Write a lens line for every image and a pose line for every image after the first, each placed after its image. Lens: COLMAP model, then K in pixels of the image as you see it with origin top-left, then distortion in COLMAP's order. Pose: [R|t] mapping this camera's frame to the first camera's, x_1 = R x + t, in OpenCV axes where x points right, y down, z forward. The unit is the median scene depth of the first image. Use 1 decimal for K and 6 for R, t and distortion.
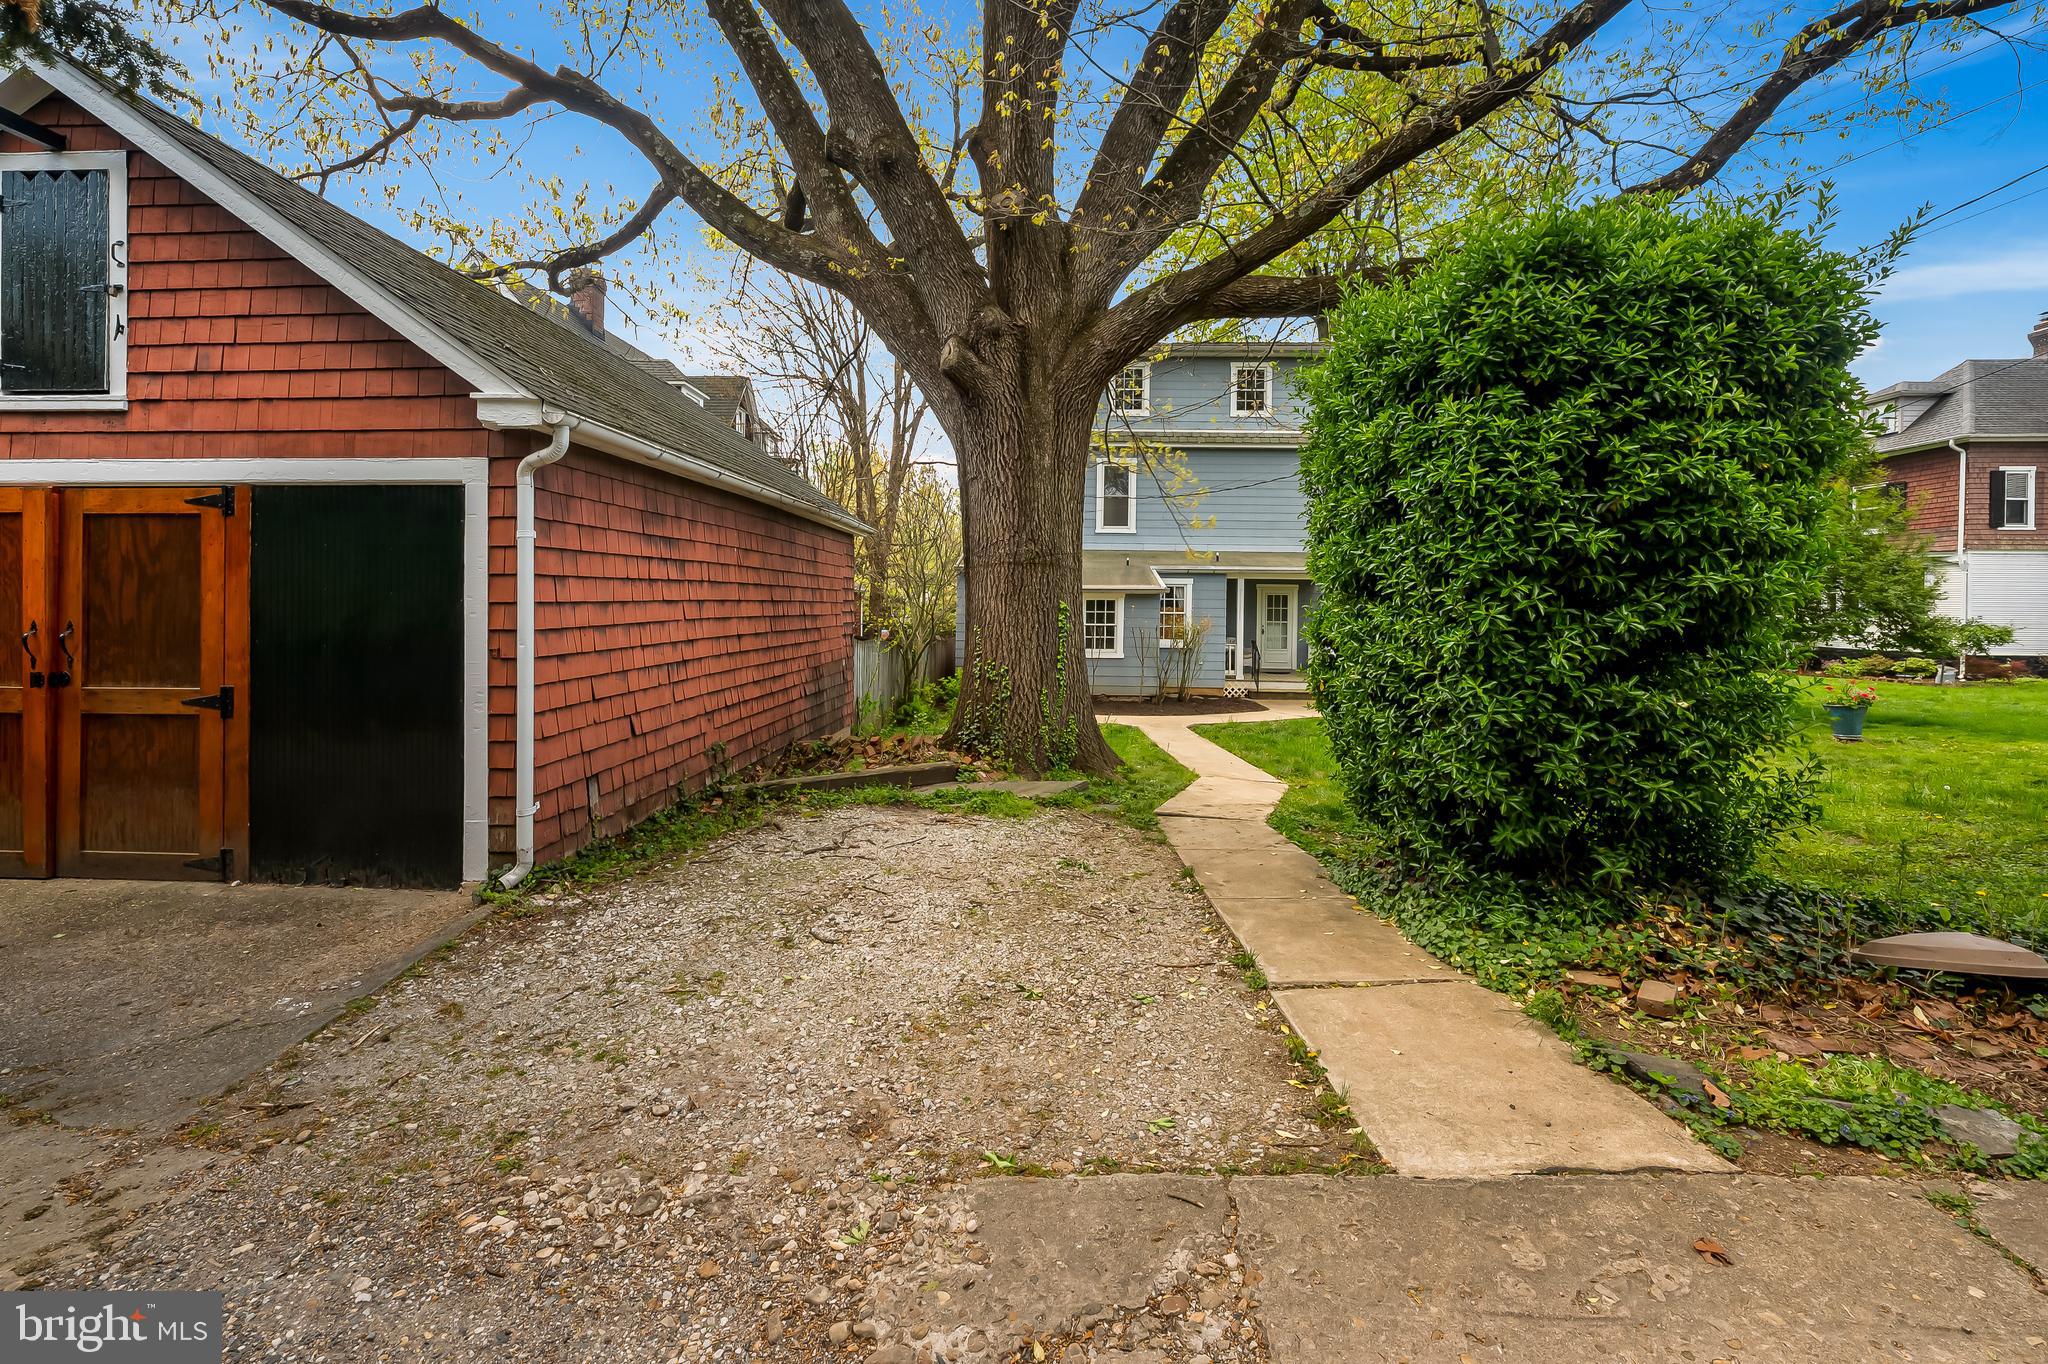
lens RADIAL K [[812.6, 0, 1018.9], [0, 812.6, 623.9], [0, 0, 1]] dist [-0.000439, -0.000023]
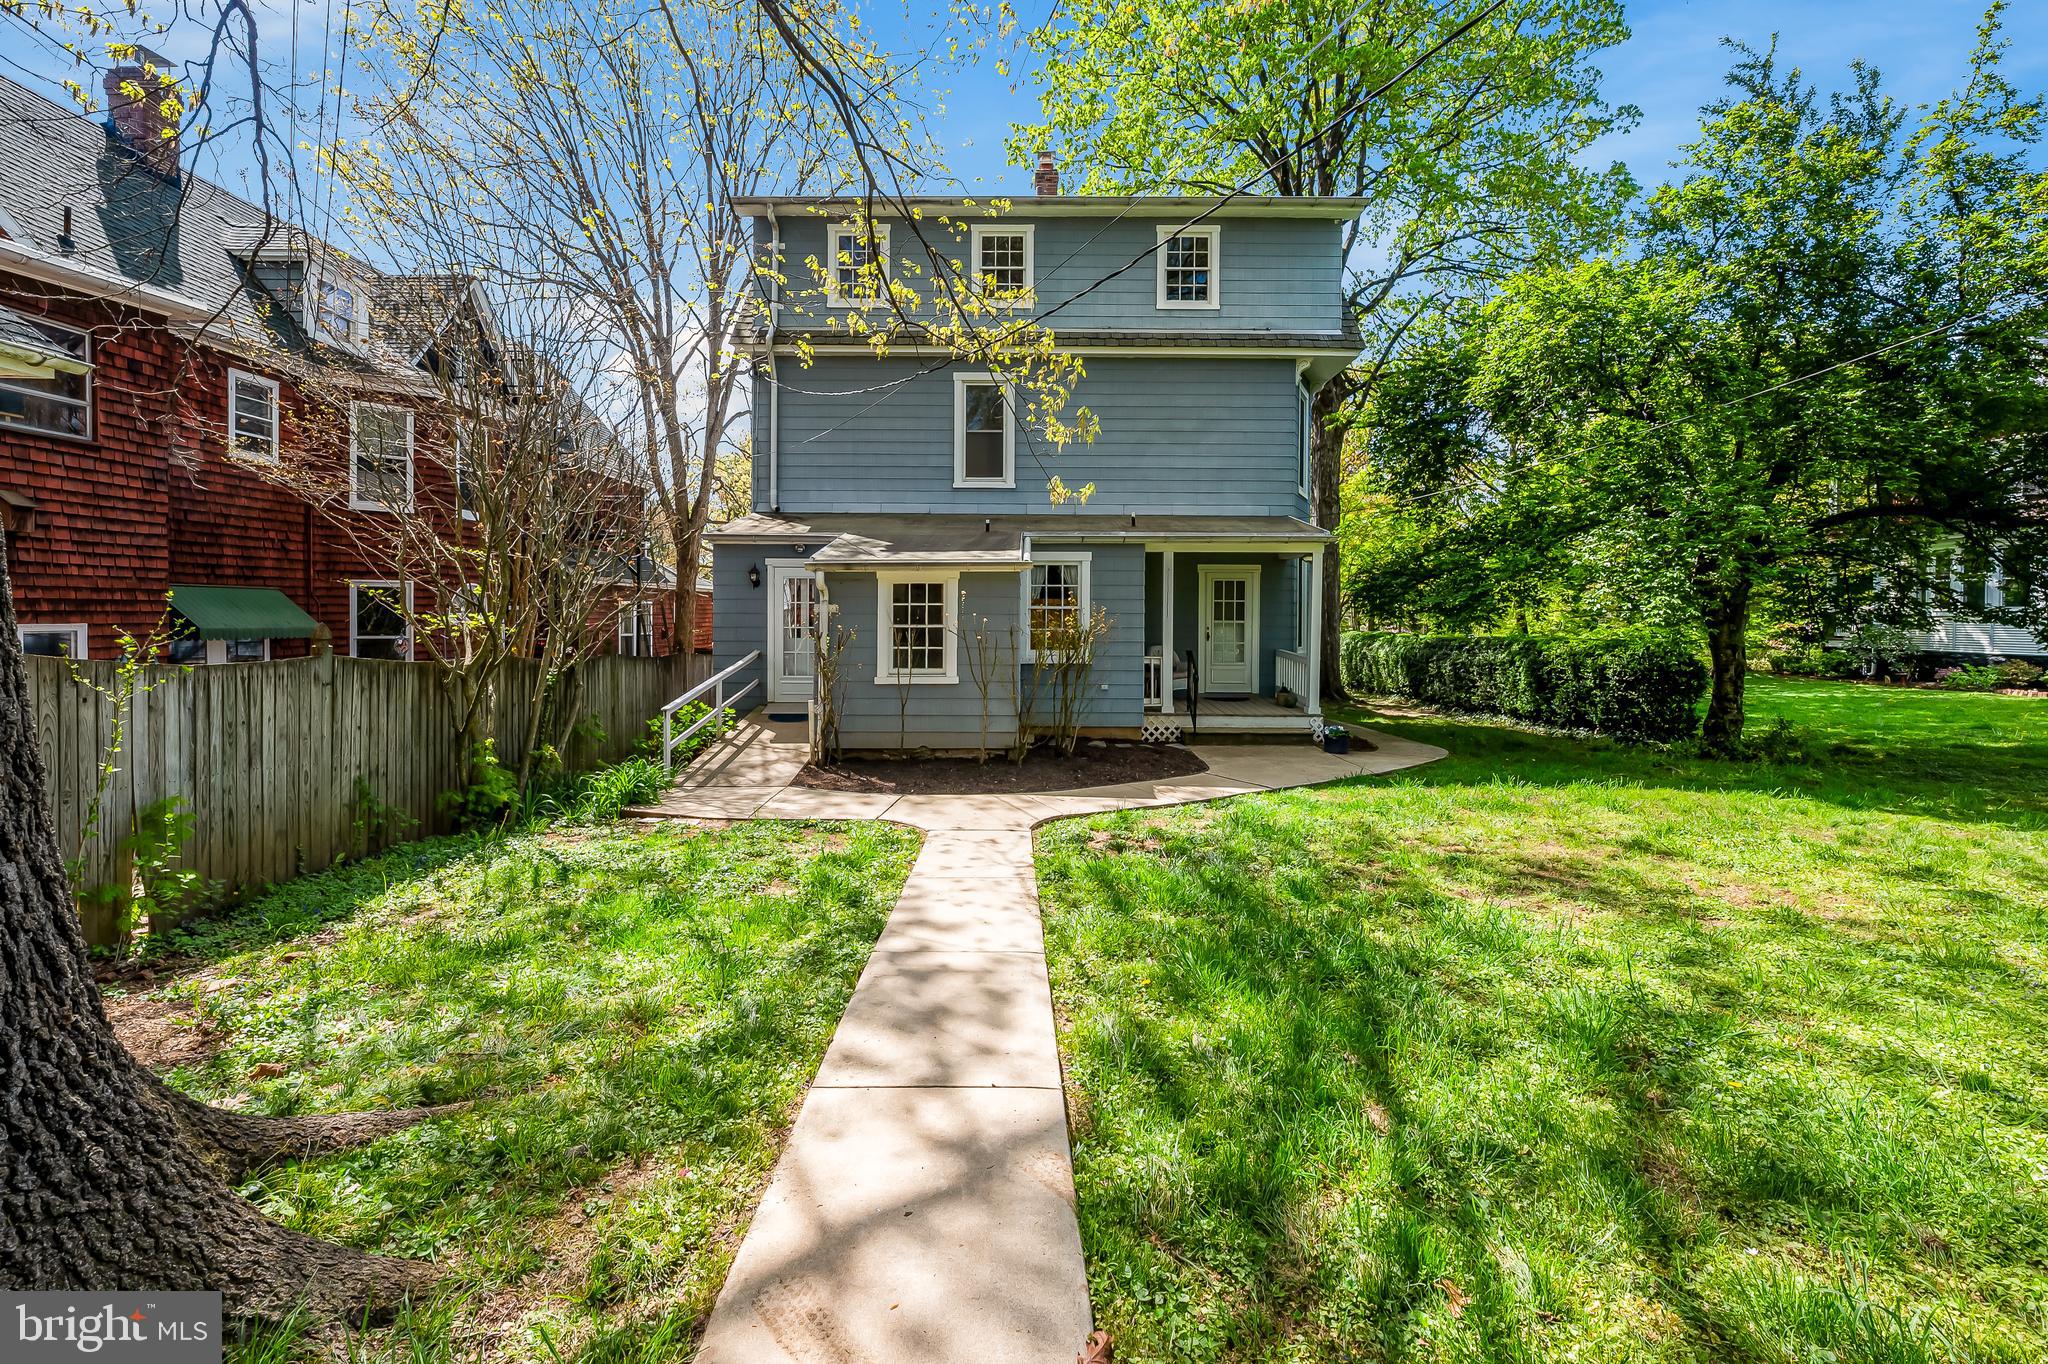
lens RADIAL K [[829.1, 0, 1024.5], [0, 829.1, 642.3], [0, 0, 1]] dist [0.001330, 0.000011]
pose [[0.999211, -0.009213, 0.038636, 0.135945], [0.008712, 0.999876, 0.013118, 0.004456], [-0.038752, -0.012771, 0.999167, 0.360287]]
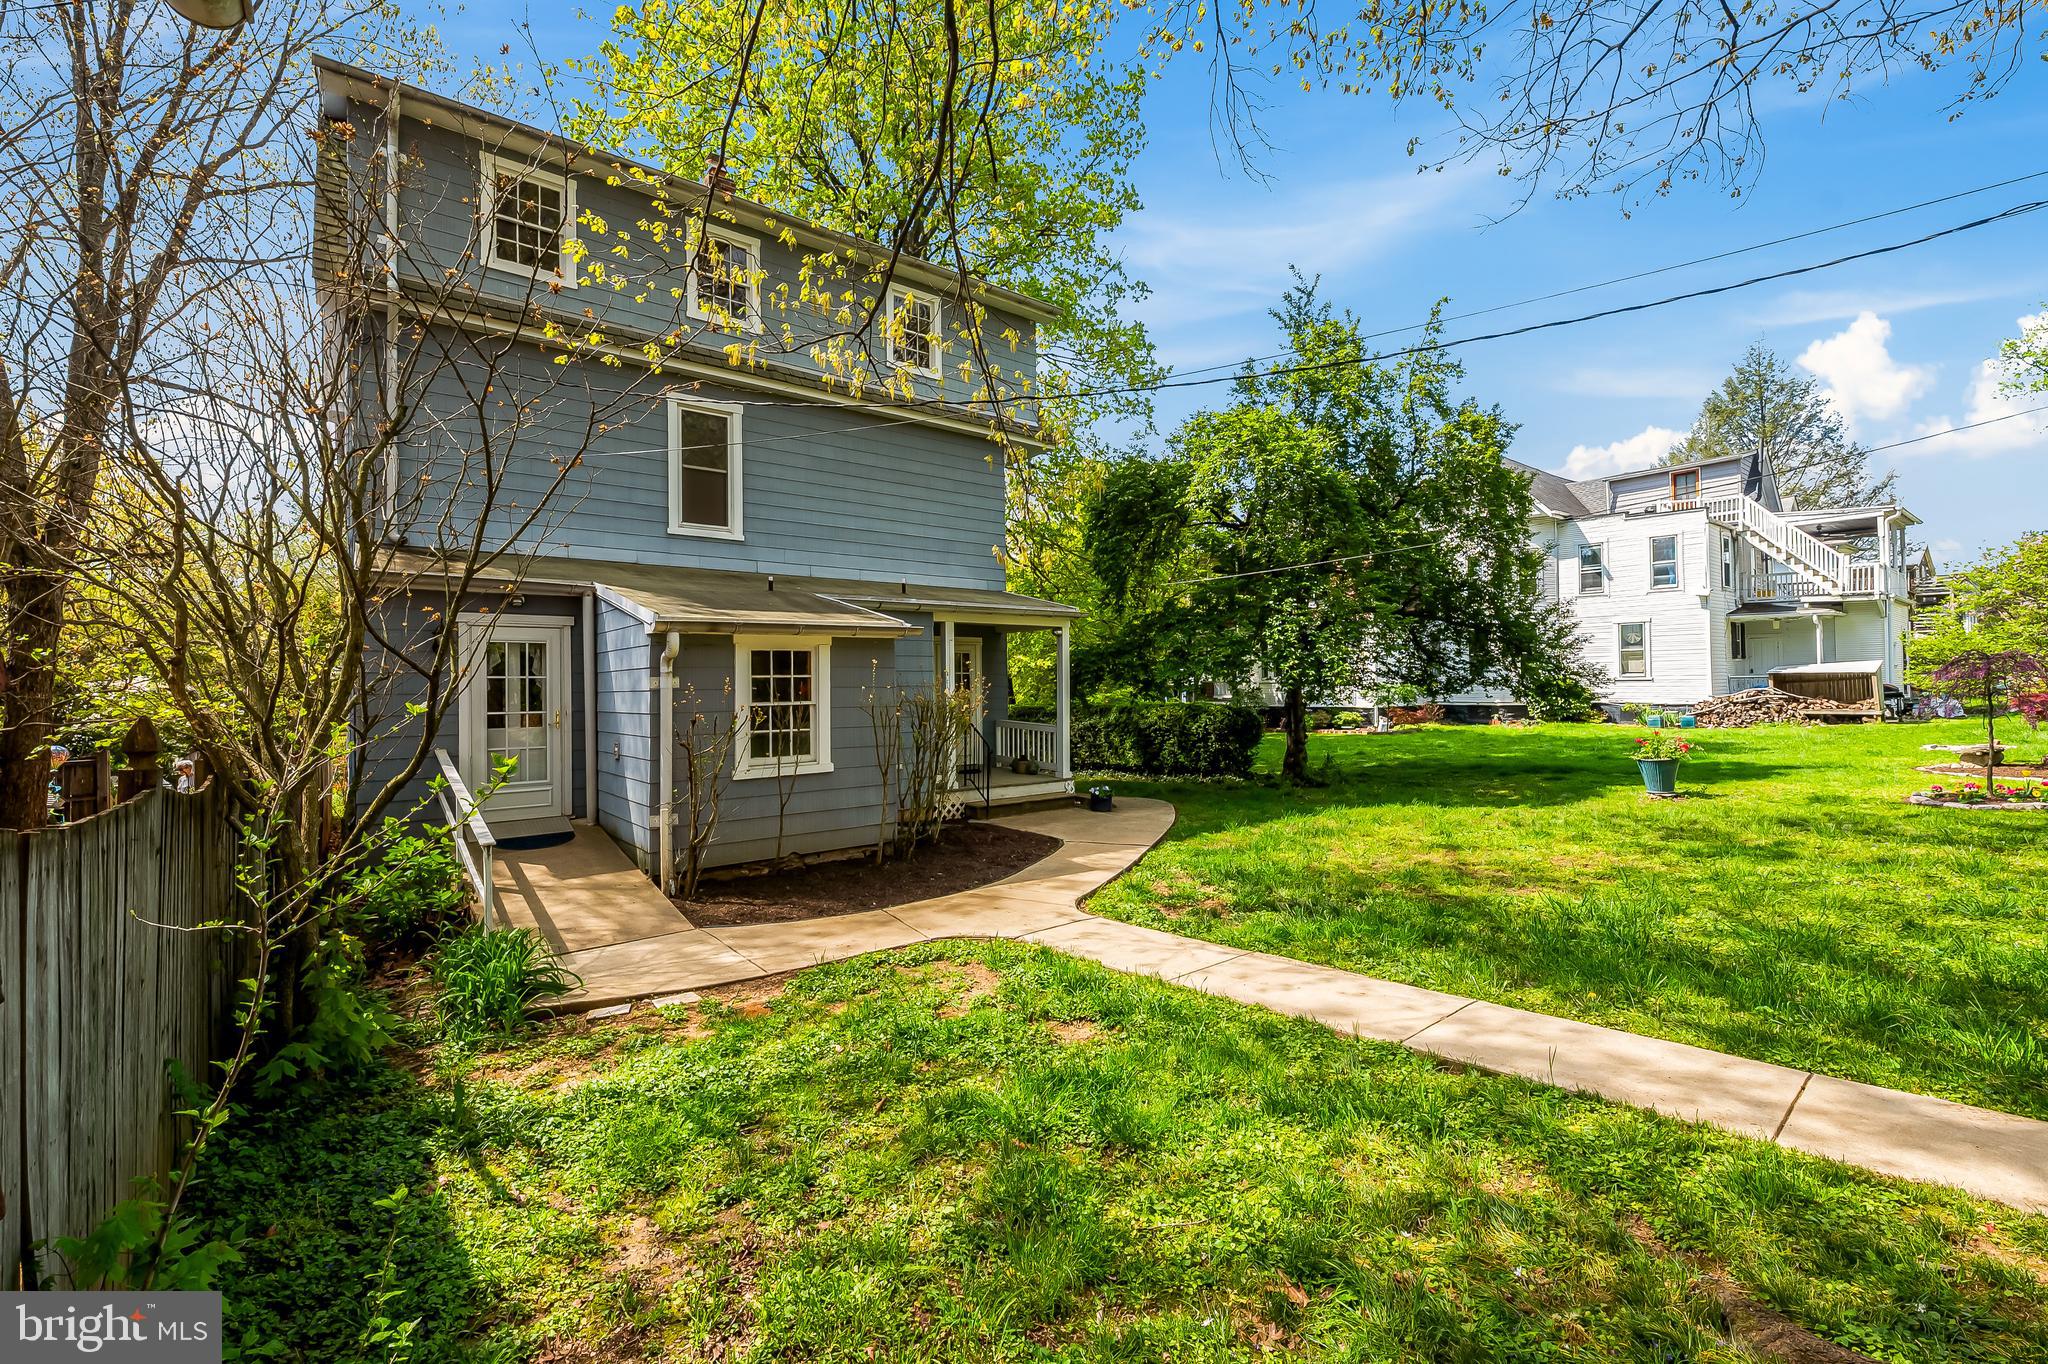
lens RADIAL K [[863.5, 0, 1024.0], [0, 863.5, 682.0], [0, 0, 1]] dist [0.001139, 0.000031]
pose [[0.758164, -0.017652, 0.651825, -0.104136], [0.037424, 0.999164, -0.016472, 0.001451], [-0.650989, 0.036882, 0.758191, 0.472954]]
